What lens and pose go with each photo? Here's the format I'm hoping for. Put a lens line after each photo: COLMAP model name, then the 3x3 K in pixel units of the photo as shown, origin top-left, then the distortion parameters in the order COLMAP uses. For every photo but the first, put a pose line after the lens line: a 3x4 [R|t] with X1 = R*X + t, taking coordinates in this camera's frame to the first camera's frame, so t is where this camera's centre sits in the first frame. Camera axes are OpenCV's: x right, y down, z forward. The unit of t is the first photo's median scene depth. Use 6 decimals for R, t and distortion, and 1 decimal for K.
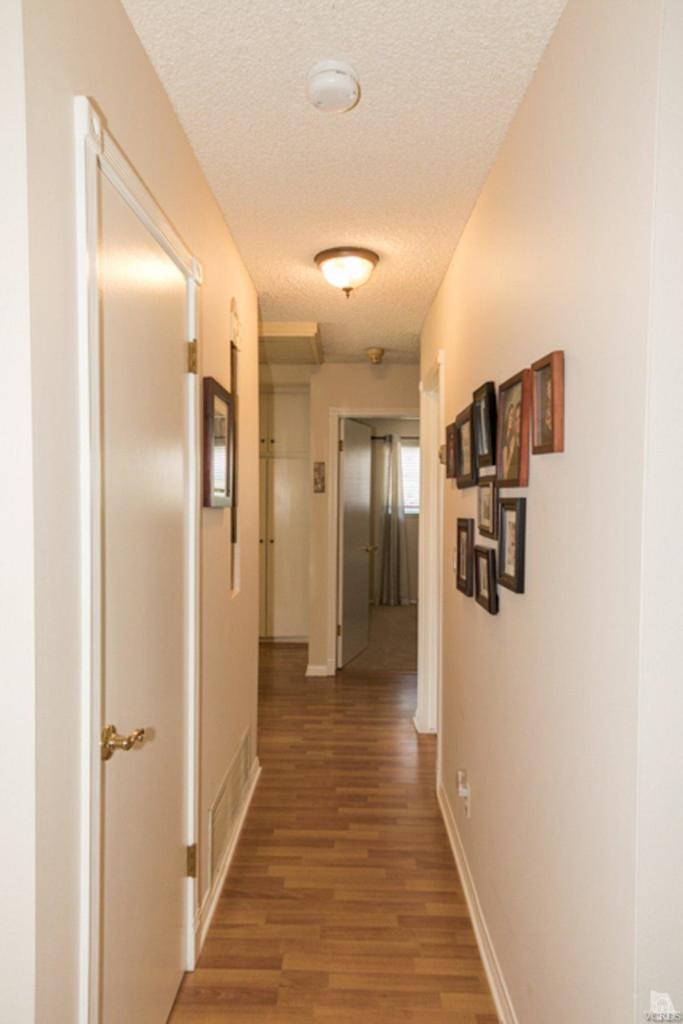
lens RADIAL K [[664.9, 0, 341.5], [0, 664.9, 512.0], [0, 0, 1]] dist [0.013520, 0.001022]
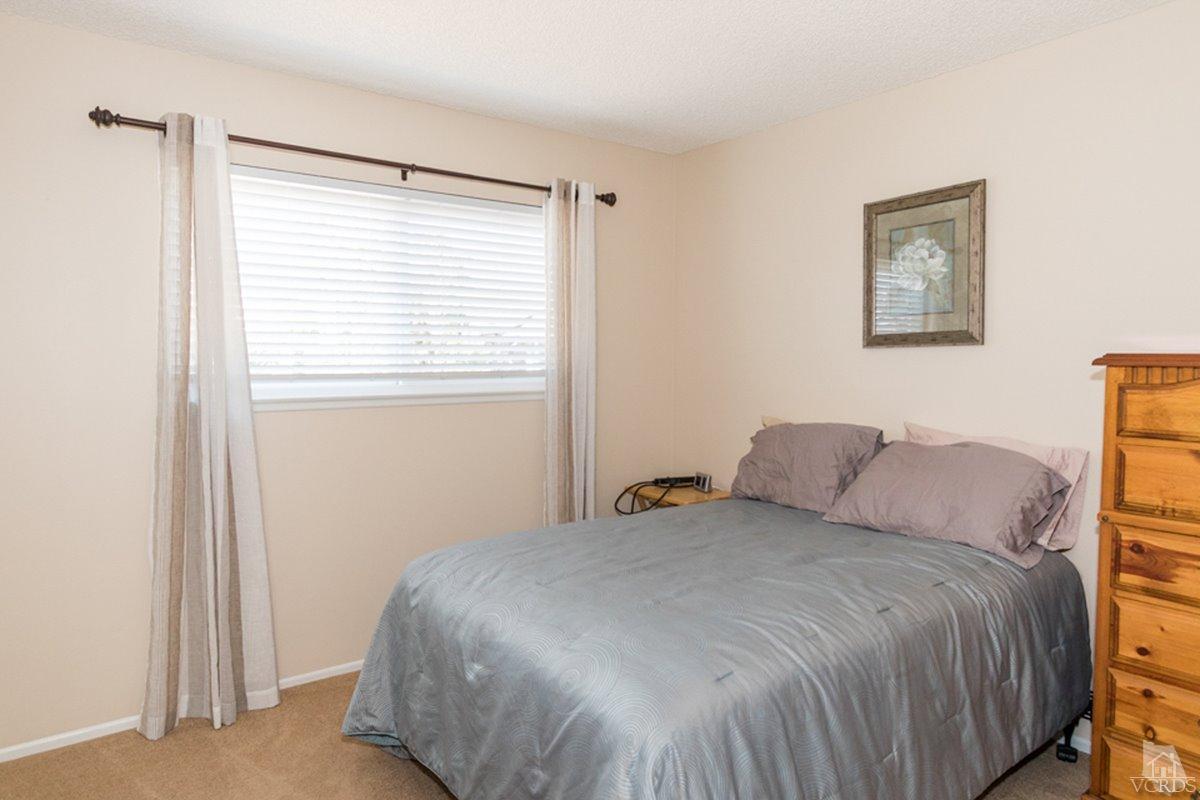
lens RADIAL K [[779.2, 0, 600.0], [0, 779.2, 400.0], [0, 0, 1]] dist [0.013520, 0.001022]
pose [[0.802733, -0.043203, 0.594772, 0.013294], [0.015454, 0.998544, 0.051674, -0.014106], [-0.596139, -0.032289, 0.802232, 0.642875]]
